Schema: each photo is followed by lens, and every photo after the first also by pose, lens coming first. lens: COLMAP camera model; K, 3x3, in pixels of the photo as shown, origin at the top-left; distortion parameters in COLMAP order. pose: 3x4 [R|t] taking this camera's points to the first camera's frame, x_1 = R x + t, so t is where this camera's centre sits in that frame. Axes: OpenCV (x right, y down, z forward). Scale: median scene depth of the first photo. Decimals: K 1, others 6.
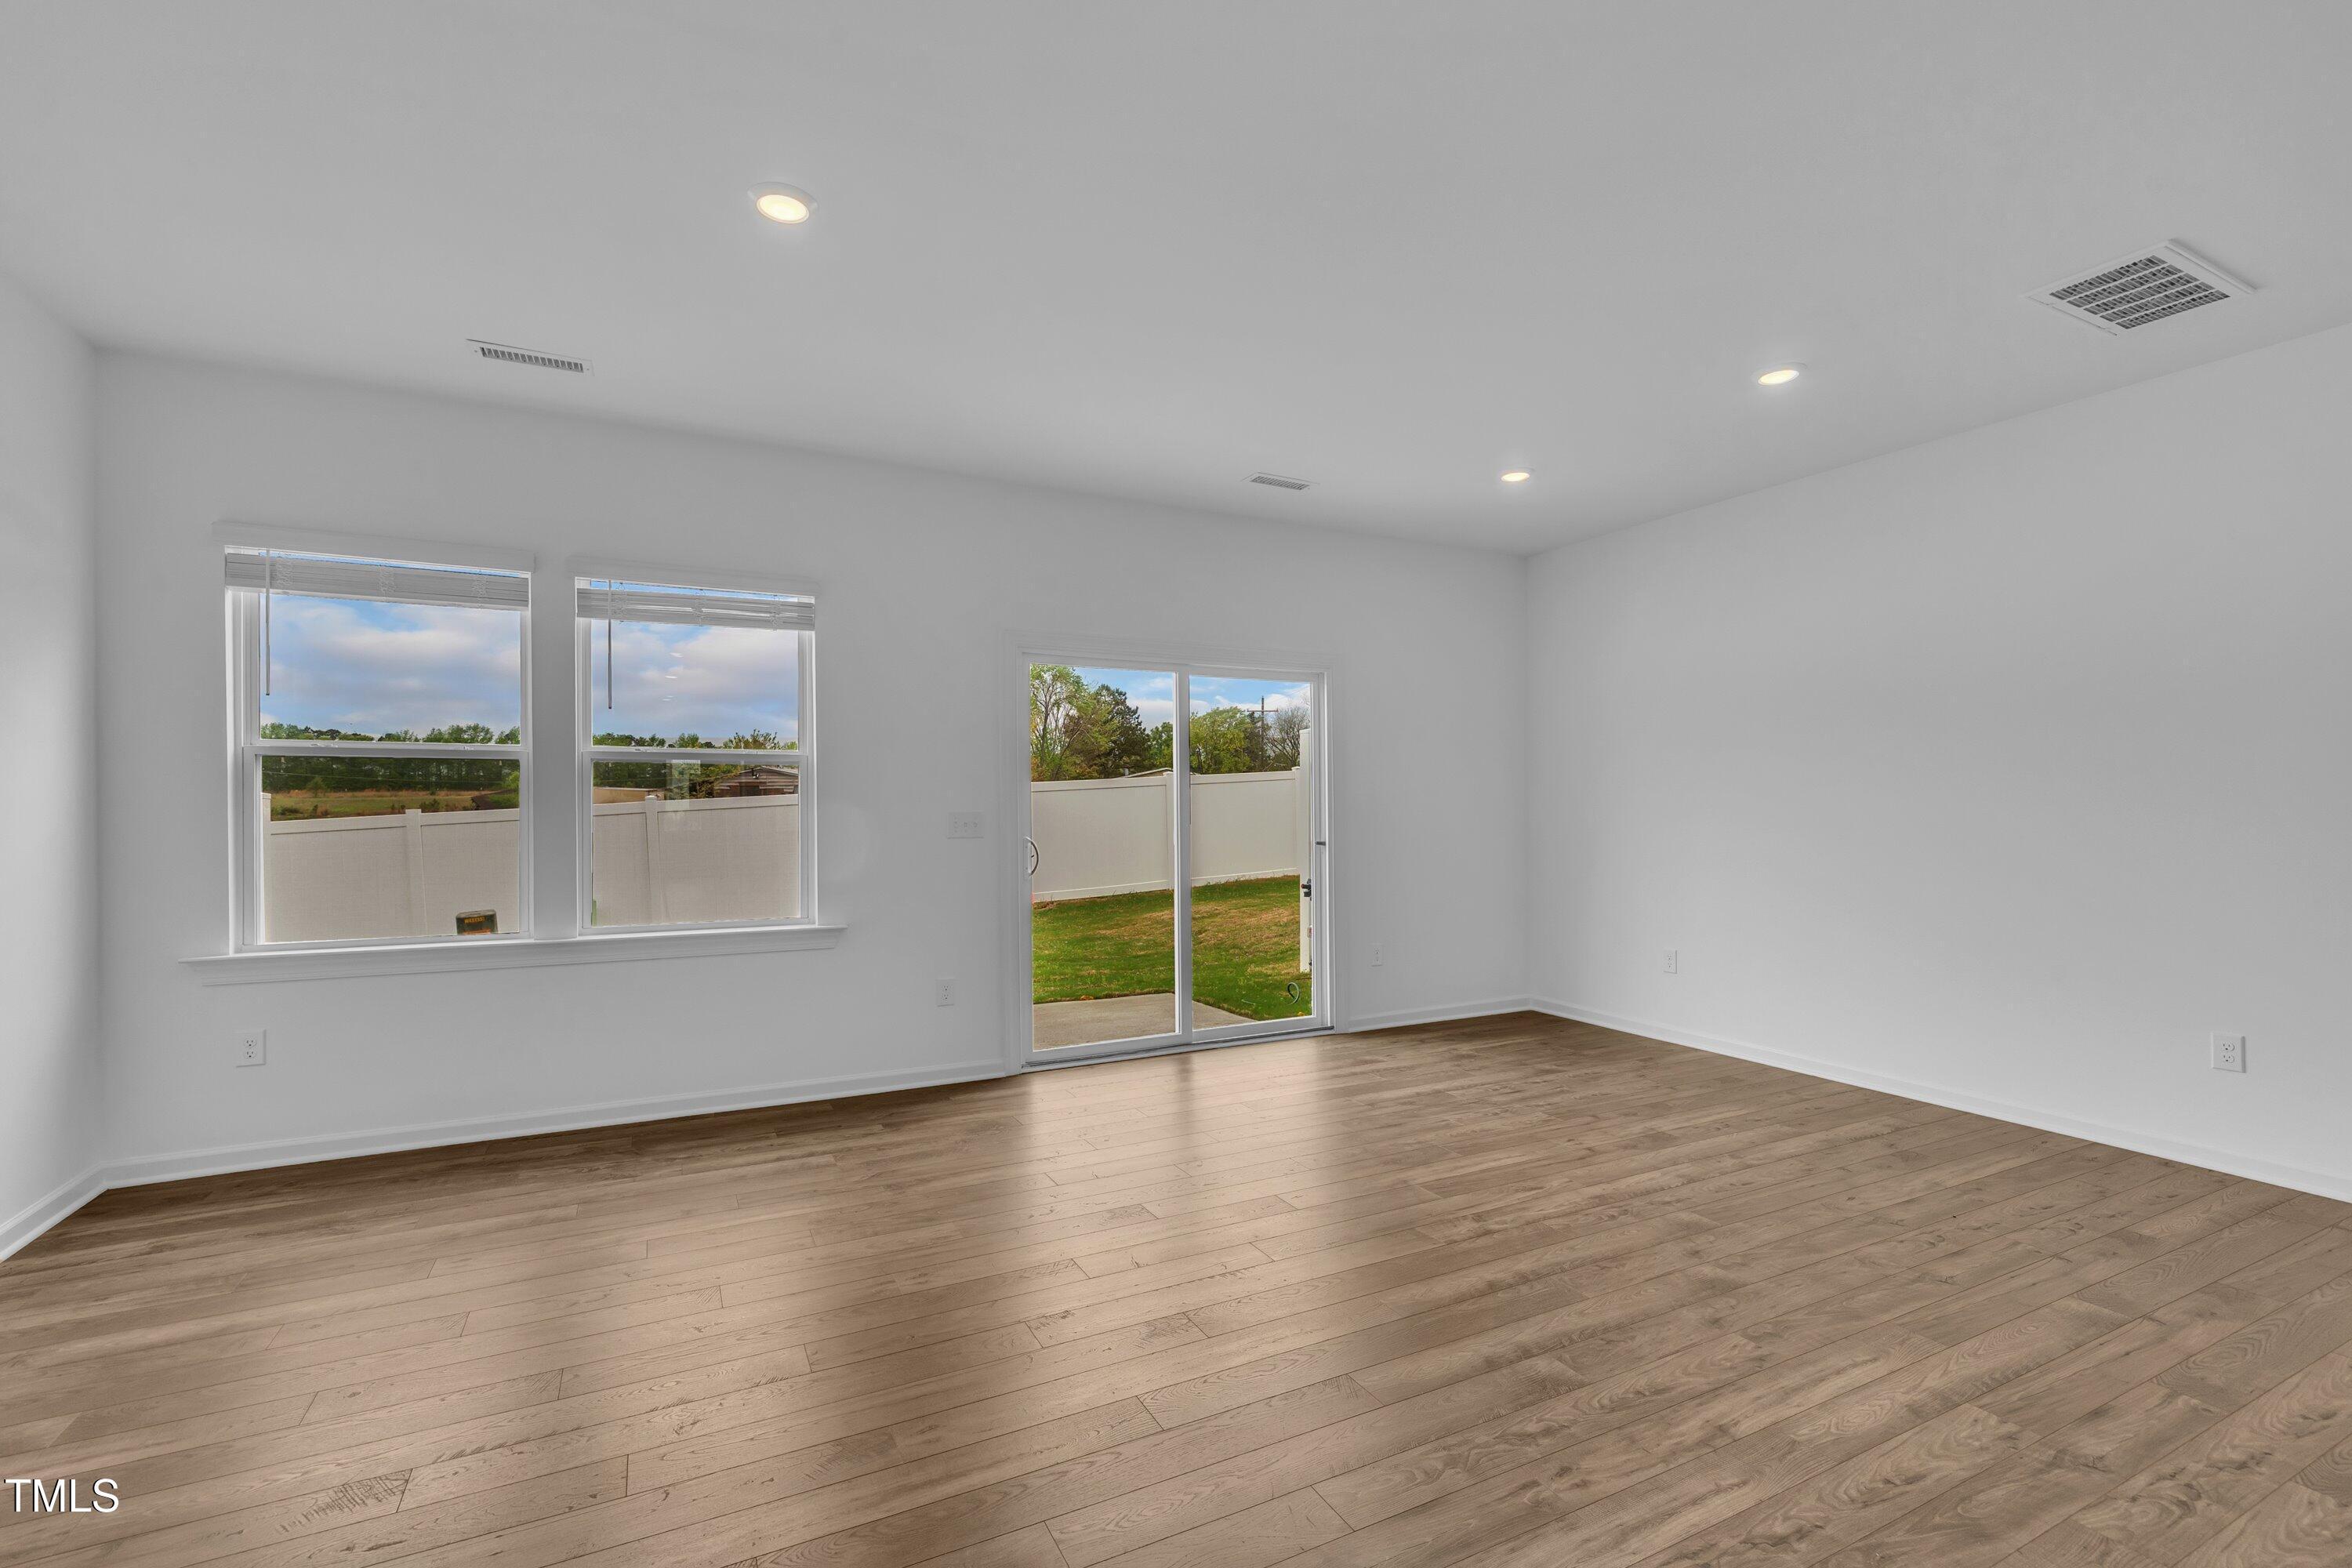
lens RADIAL K [[1024.7, 0, 1173.4], [0, 1024.7, 806.6], [0, 0, 1]] dist [0.003142, 0.000588]
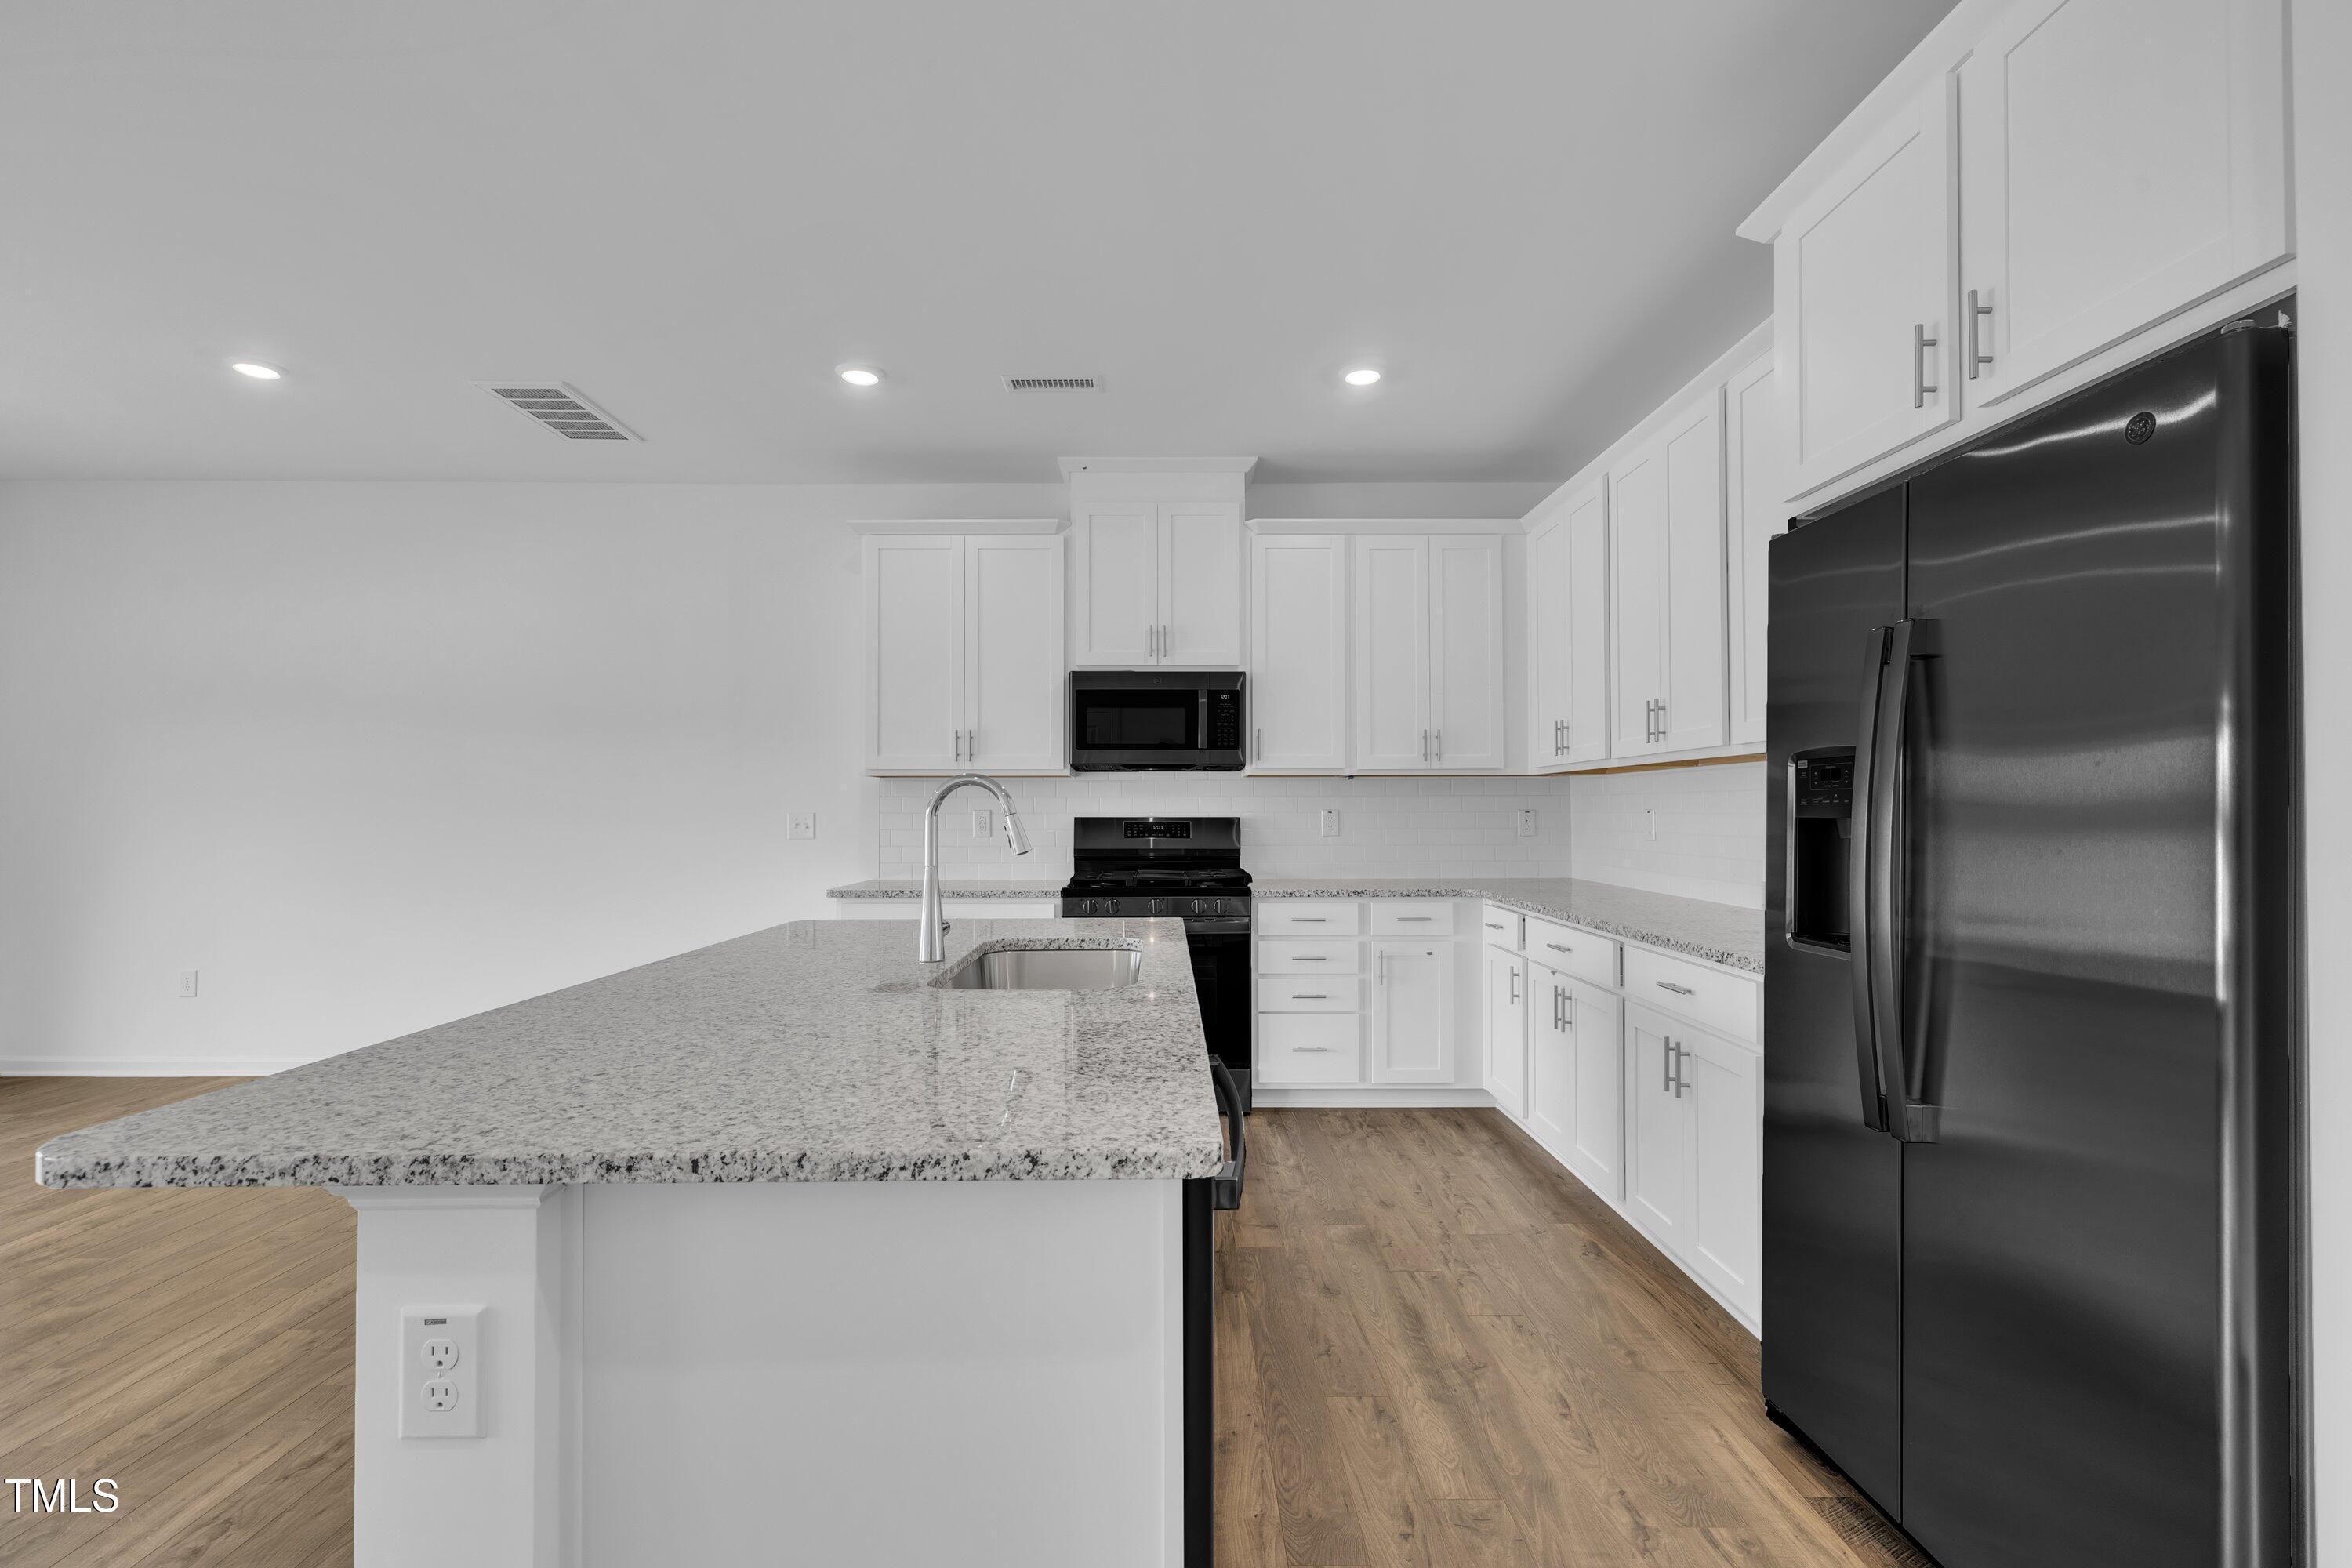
lens RADIAL K [[1024.7, 0, 1199.3], [0, 1024.7, 811.8], [0, 0, 1]] dist [0.003142, 0.000588]
pose [[0.447923, -0.004871, 0.894059, 0.124274], [-0.001676, 0.999979, 0.006288, -0.006365], [-0.894071, -0.004315, 0.447905, -0.266886]]
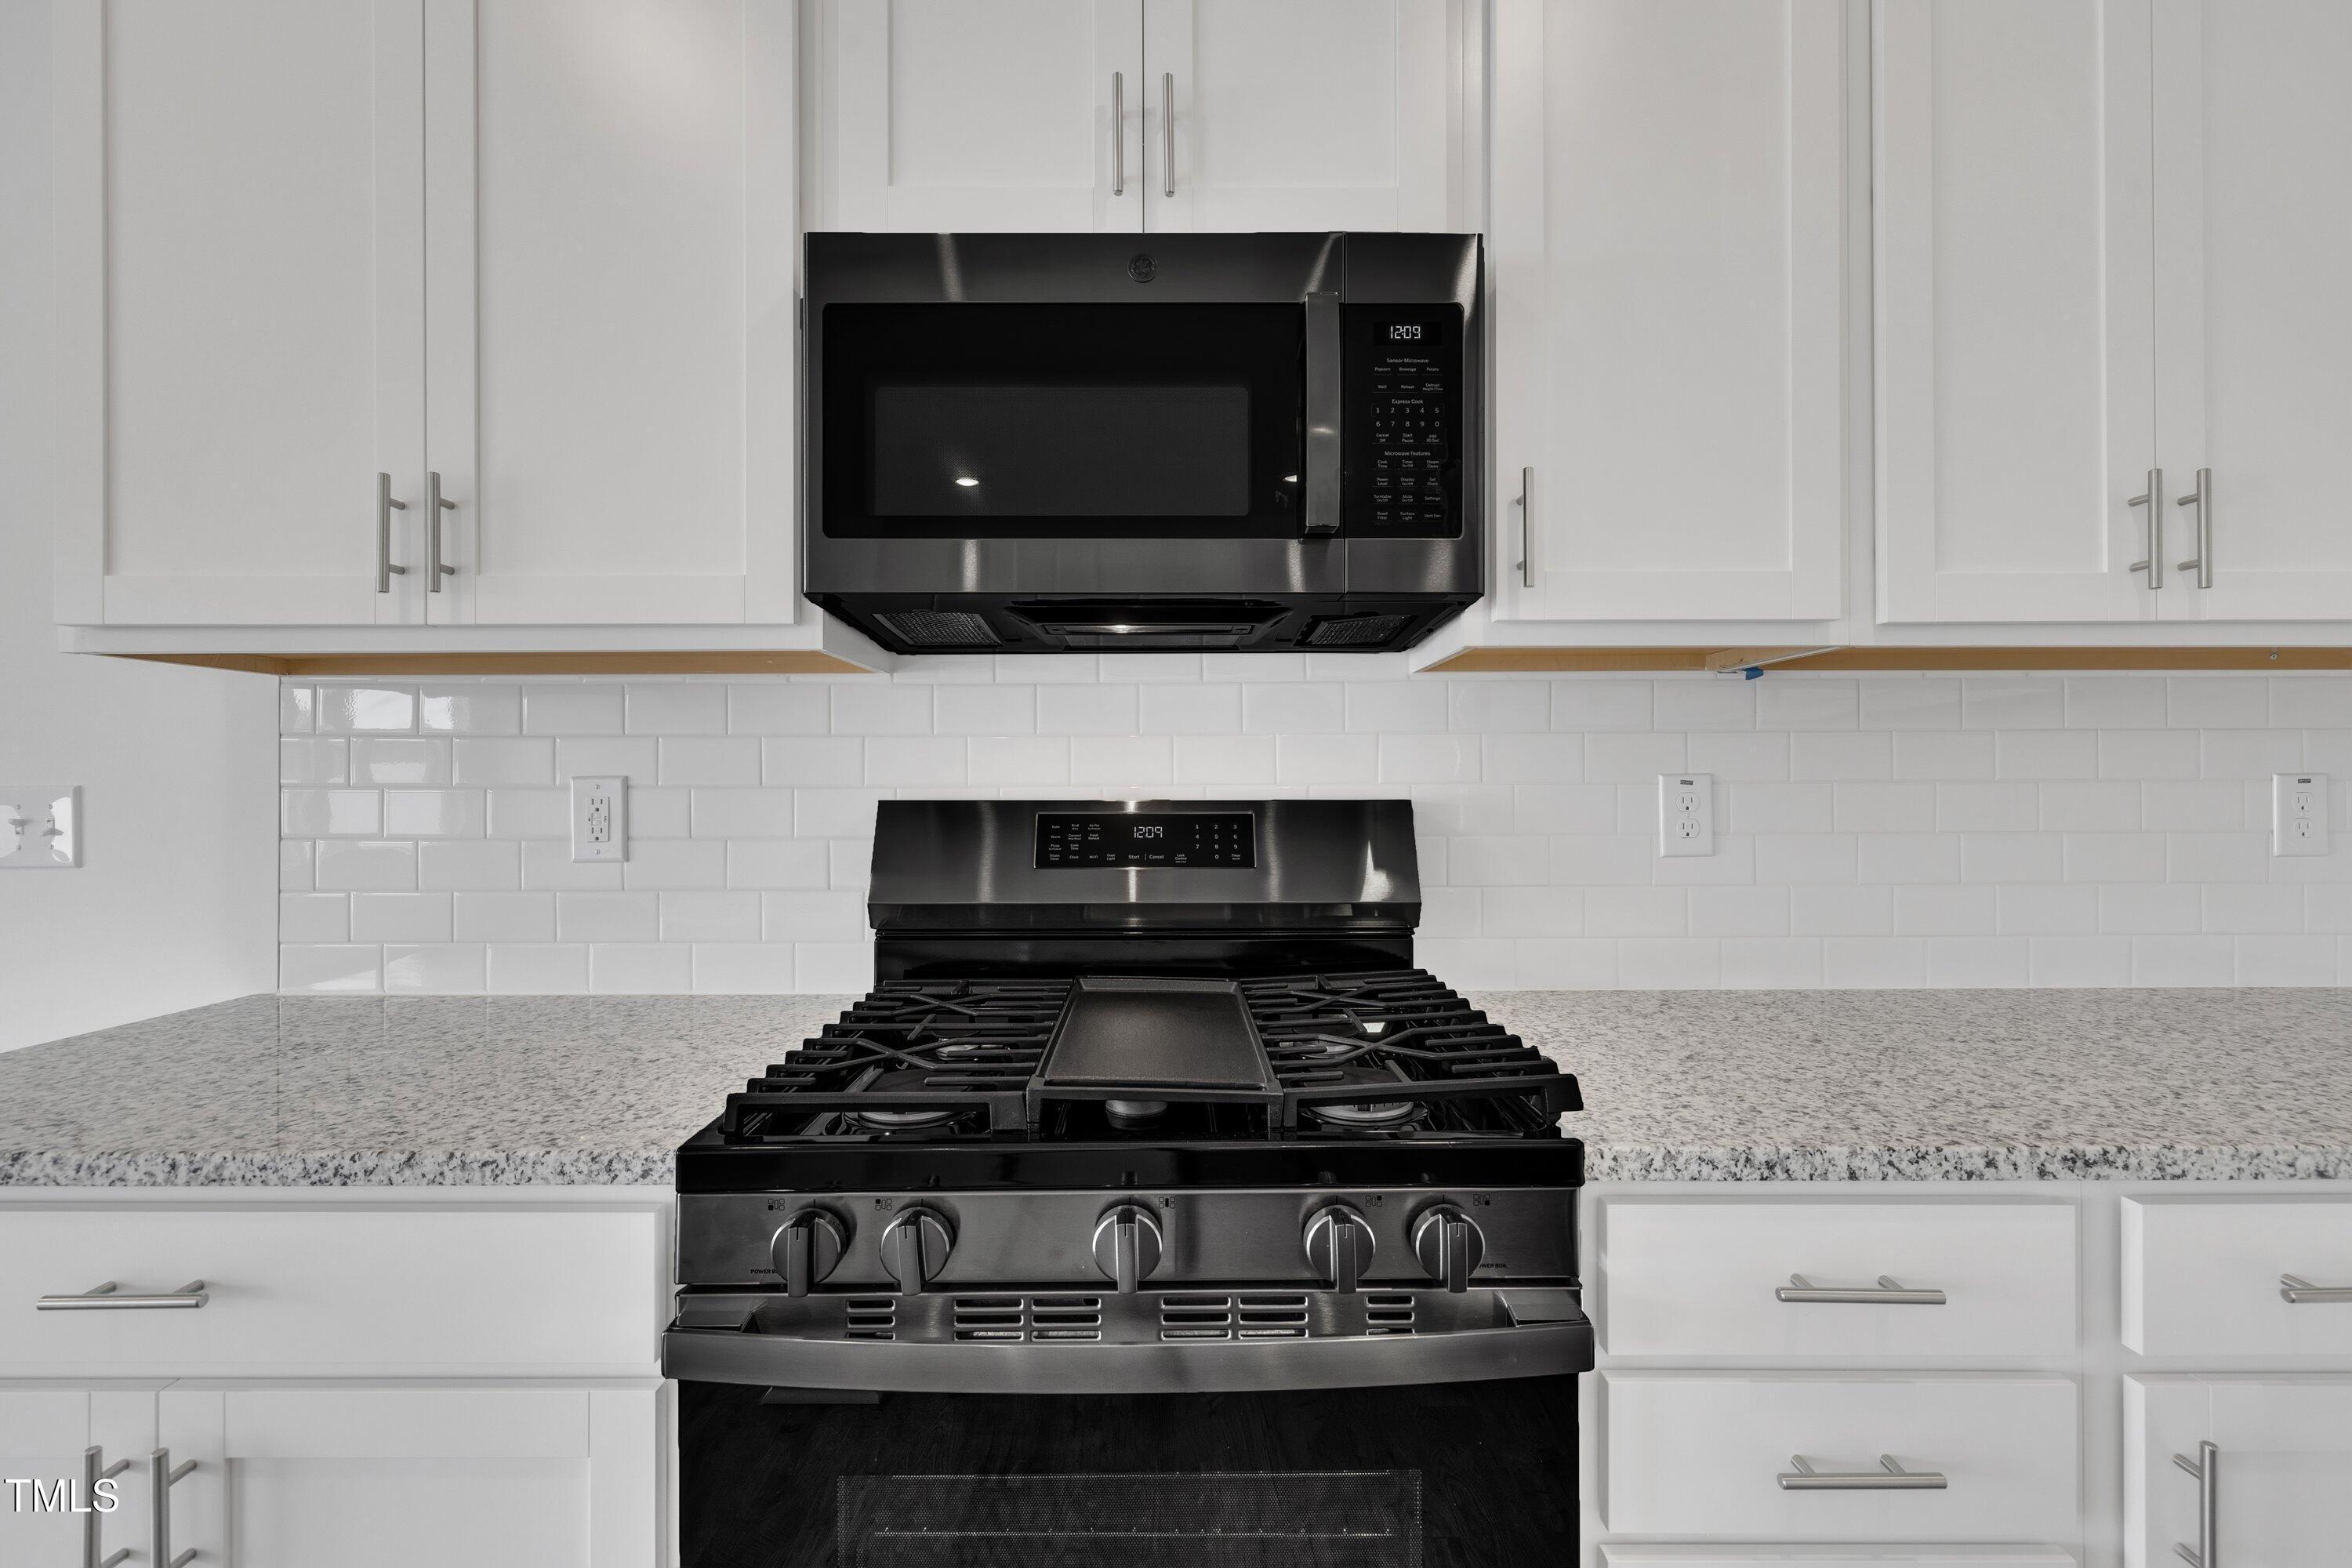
lens RADIAL K [[1024.7, 0, 1184.1], [0, 1024.7, 788.9], [0, 0, 1]] dist [0.003142, 0.000588]
pose [[0.486125, 0.004023, 0.873880, 1.025096], [-0.002197, 0.999992, -0.003382, 0.007371], [-0.873886, -0.000276, 0.486130, 0.213771]]
